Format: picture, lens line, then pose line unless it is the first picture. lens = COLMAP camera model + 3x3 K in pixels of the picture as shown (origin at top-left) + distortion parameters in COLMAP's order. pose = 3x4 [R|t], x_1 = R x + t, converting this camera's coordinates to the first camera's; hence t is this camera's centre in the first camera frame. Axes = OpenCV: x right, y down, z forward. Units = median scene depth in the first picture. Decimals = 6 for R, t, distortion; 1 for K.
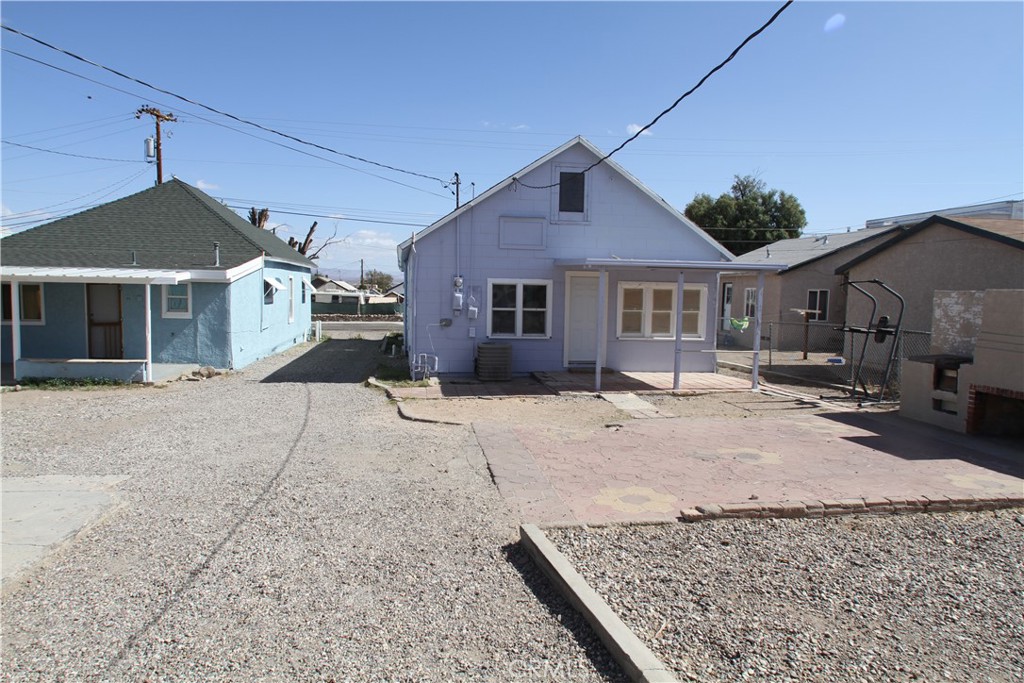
lens RADIAL K [[655.9, 0, 504.3], [0, 655.9, 346.1], [0, 0, 1]] dist [-0.057955, 0.037531]
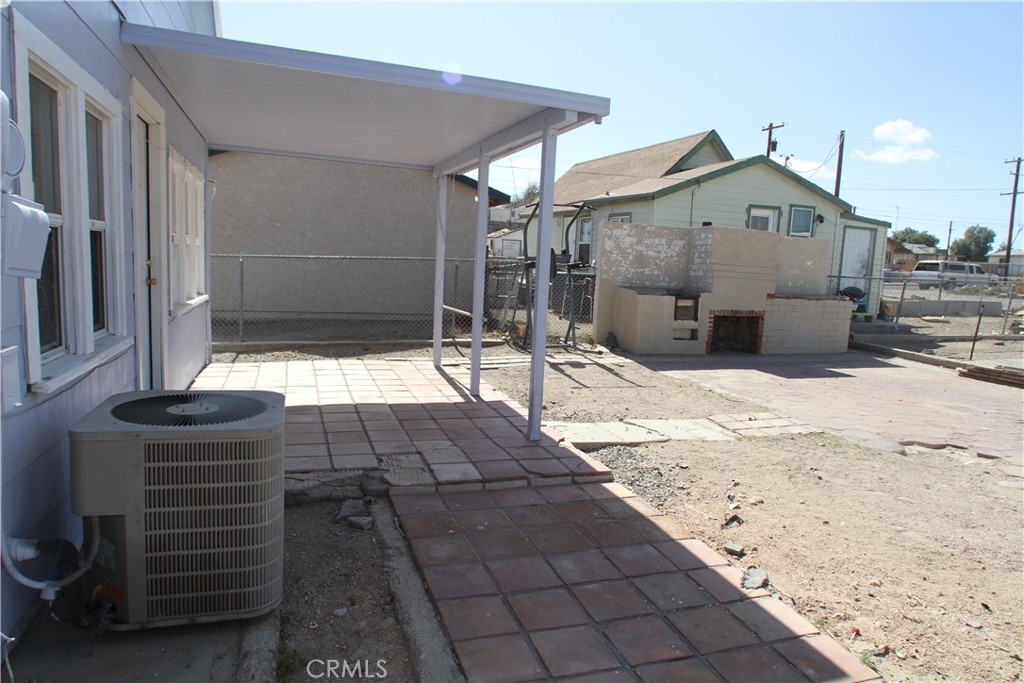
lens RADIAL K [[659.7, 0, 506.1], [0, 659.7, 346.1], [0, 0, 1]] dist [-0.048575, 0.031652]
pose [[-0.178678, -0.153218, 0.971905, -0.307837], [0.033918, 0.986254, 0.161715, -0.069427], [-0.983323, 0.061860, -0.171025, 1.398975]]
